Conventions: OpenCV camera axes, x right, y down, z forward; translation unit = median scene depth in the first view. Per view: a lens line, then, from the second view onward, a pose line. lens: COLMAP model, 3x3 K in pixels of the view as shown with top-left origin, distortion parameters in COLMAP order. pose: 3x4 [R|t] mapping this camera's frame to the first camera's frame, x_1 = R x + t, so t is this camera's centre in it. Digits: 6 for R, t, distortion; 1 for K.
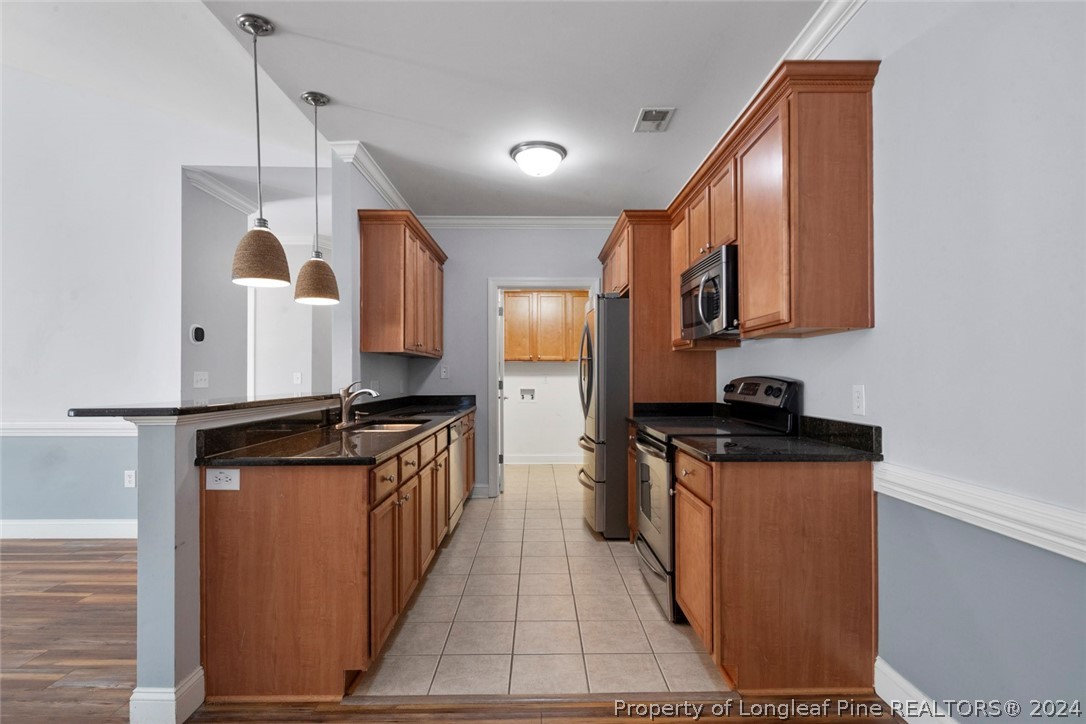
lens RADIAL K [[527.6, 0, 540.9], [0, 527.6, 371.6], [0, 0, 1]] dist [0.005659, -0.004883]
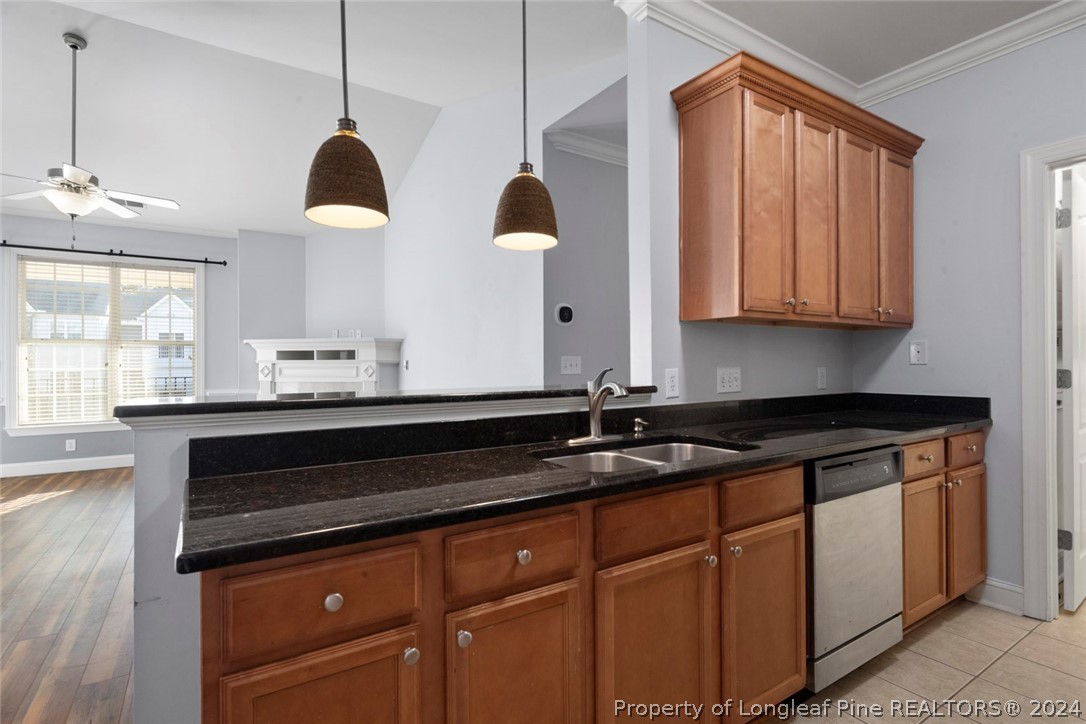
lens RADIAL K [[527.6, 0, 543.1], [0, 527.6, 361.9], [0, 0, 1]] dist [0.005659, -0.004883]
pose [[0.540496, -0.001671, -0.841345, 0.110425], [0.009011, 0.999952, 0.003803, 0.008084], [0.841298, -0.009637, 0.540486, 0.622005]]
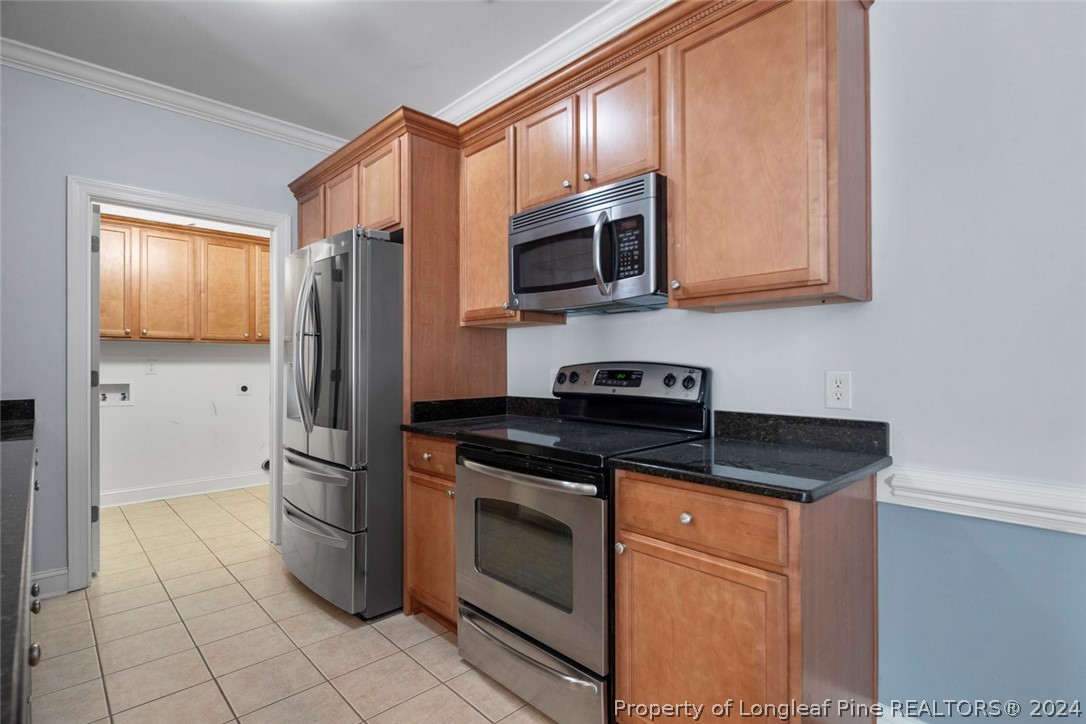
lens RADIAL K [[527.6, 0, 544.9], [0, 527.6, 359.1], [0, 0, 1]] dist [0.005659, -0.004883]
pose [[0.728854, 0.006122, 0.684642, -0.184908], [-0.005384, 0.999980, -0.003211, 0.007715], [-0.684648, -0.001346, 0.728872, 0.471116]]
